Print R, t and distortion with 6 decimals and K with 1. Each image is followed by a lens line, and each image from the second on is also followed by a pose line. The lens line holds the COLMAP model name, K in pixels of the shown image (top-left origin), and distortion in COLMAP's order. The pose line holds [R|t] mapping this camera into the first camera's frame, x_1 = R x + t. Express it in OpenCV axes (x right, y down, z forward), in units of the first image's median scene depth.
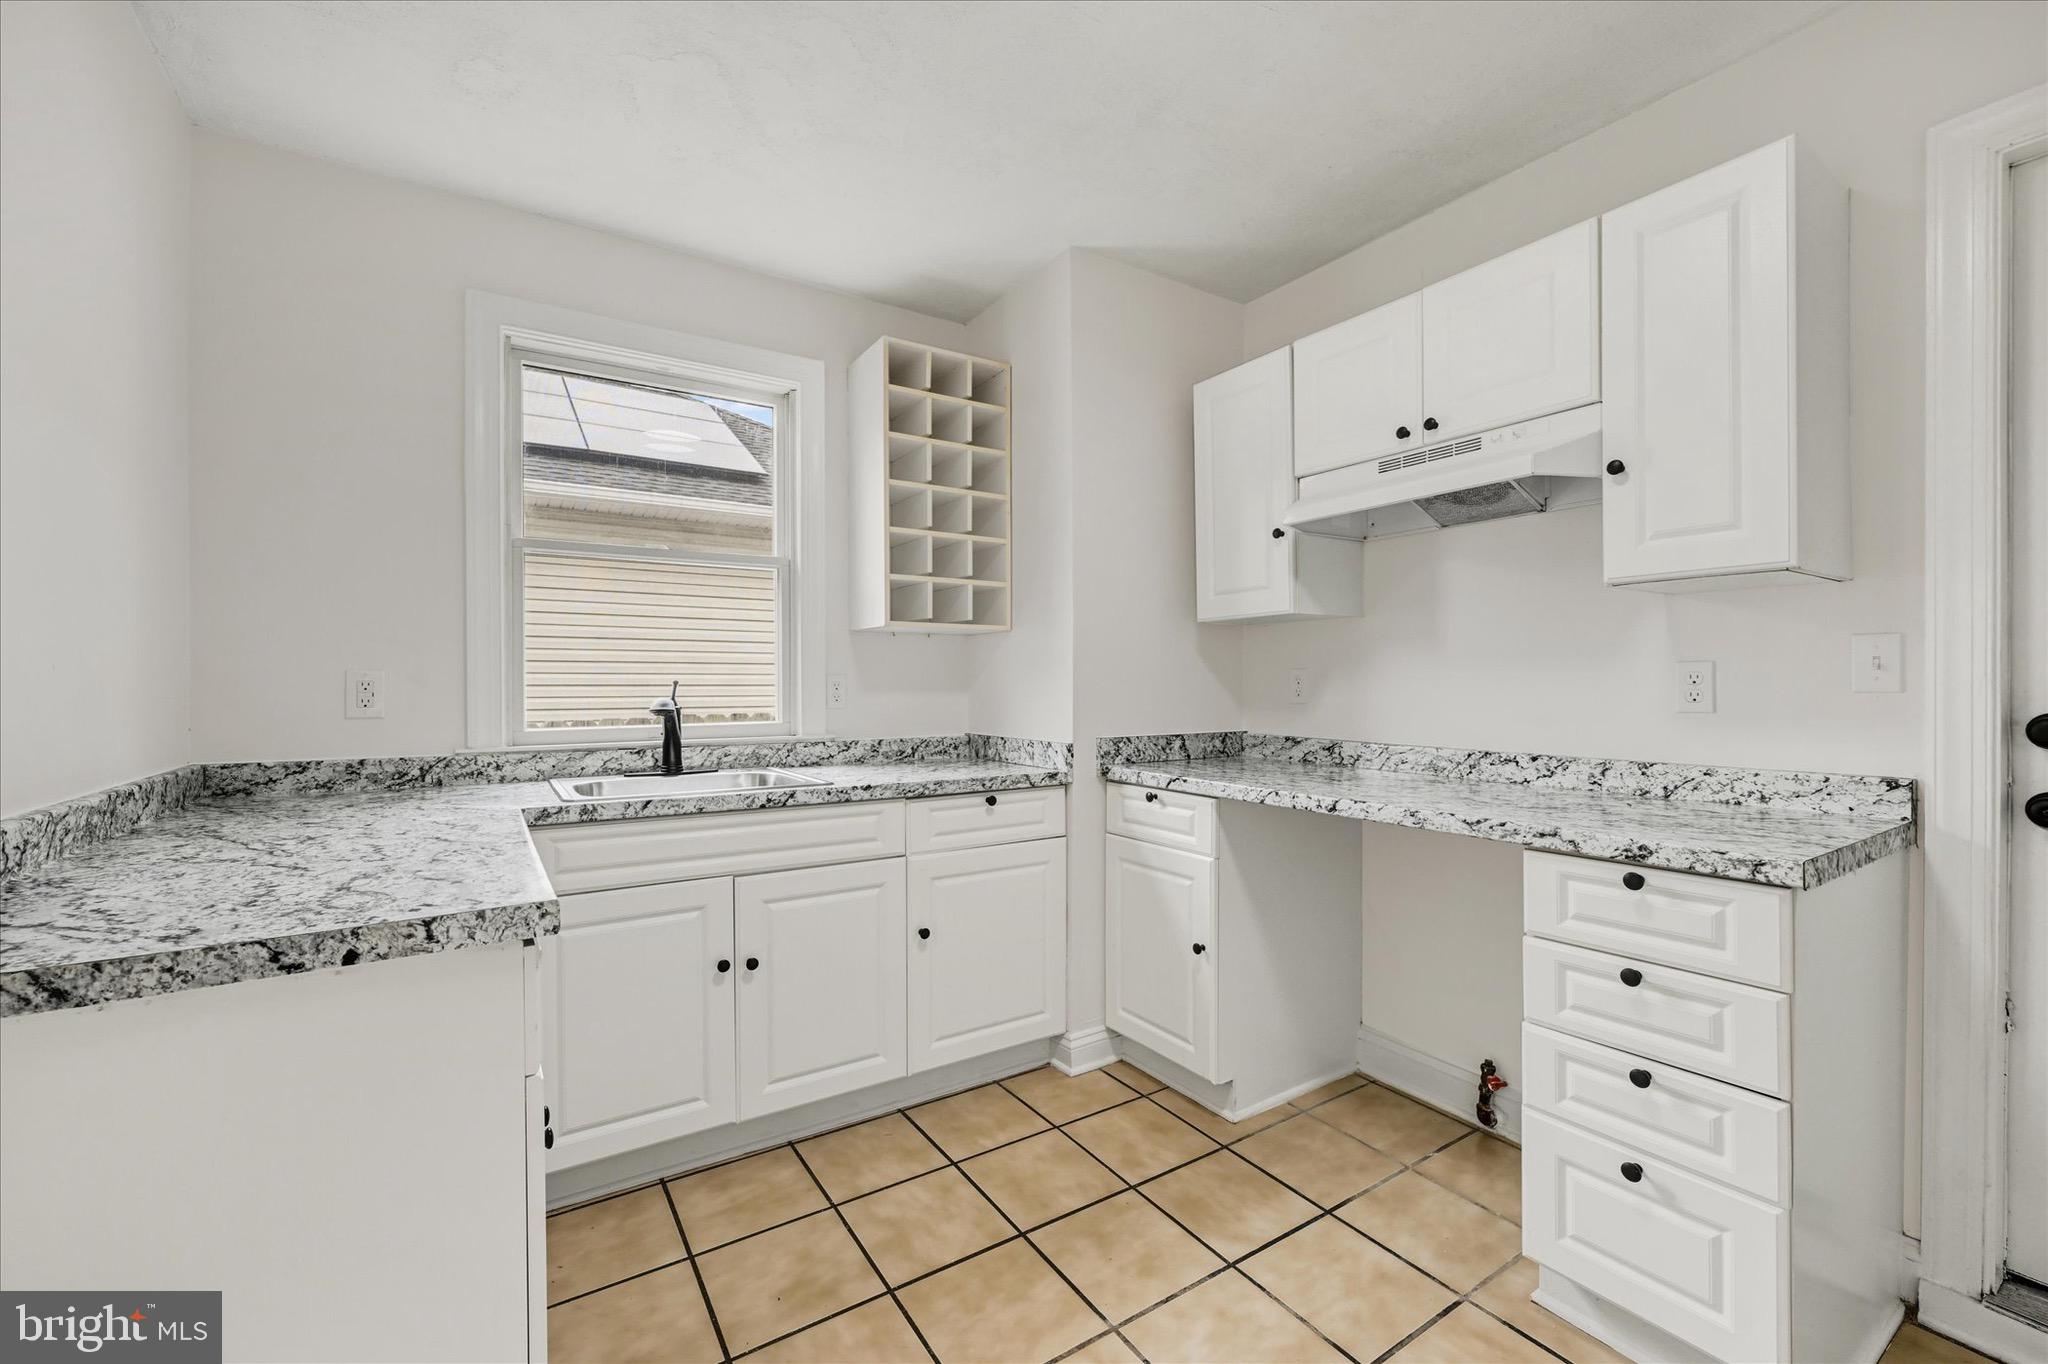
lens RADIAL K [[835.4, 0, 1021.3], [0, 835.4, 683.6], [0, 0, 1]] dist [0.001002, 0.000350]
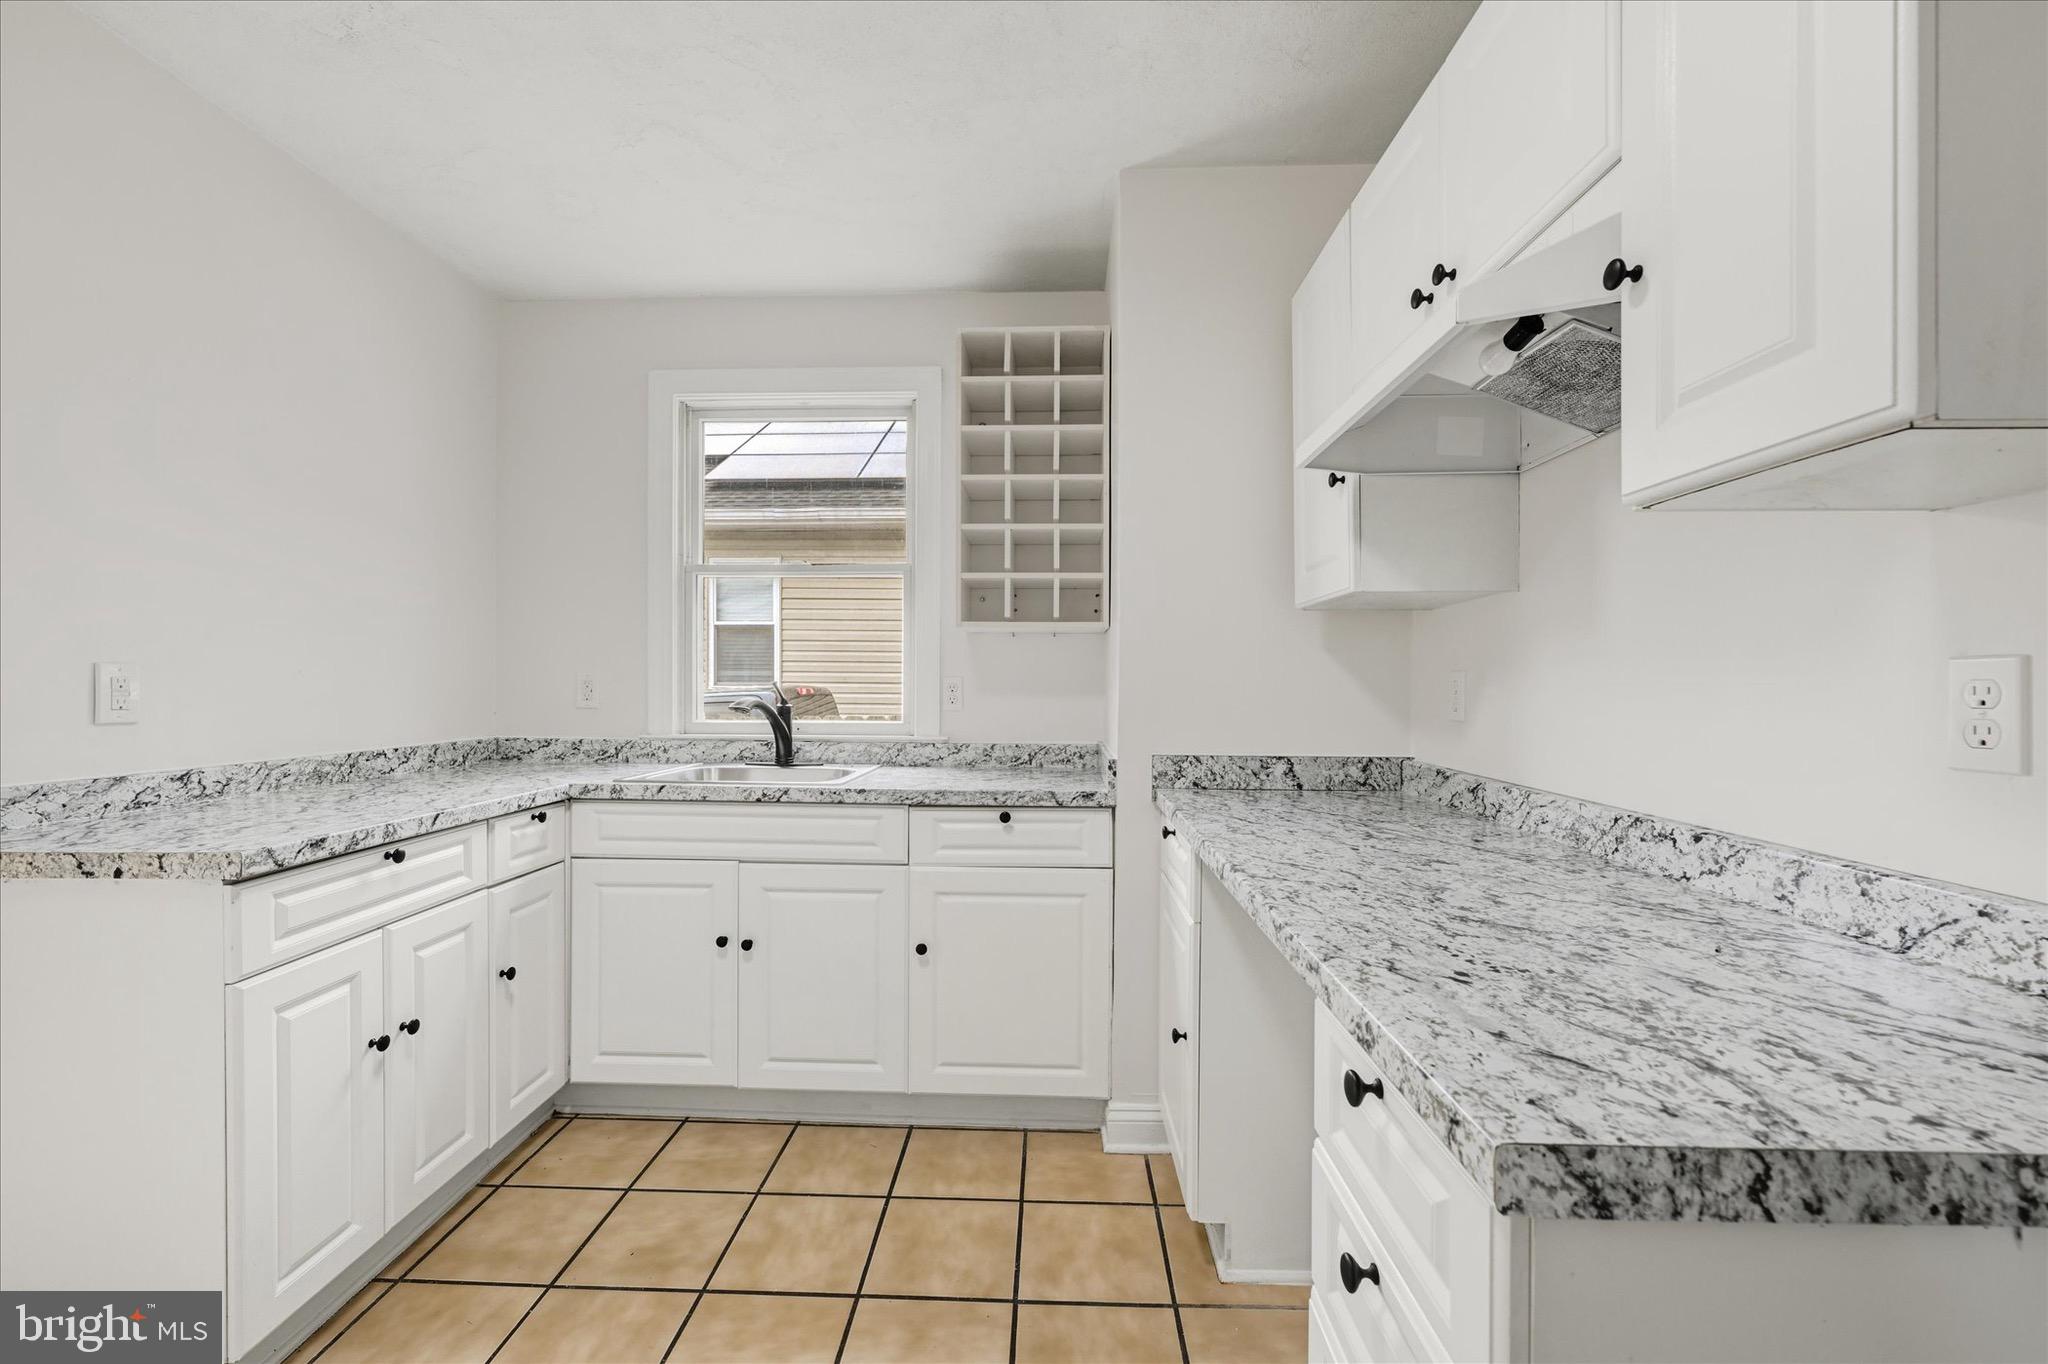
lens RADIAL K [[840.1, 0, 1020.5], [0, 840.1, 684.7], [0, 0, 1]] dist [0.000111, 0.000504]
pose [[0.819581, 0.009202, -0.572890, 0.514125], [-0.008289, 0.999957, 0.004204, -0.007207], [0.572904, 0.001303, 0.819622, 0.274342]]
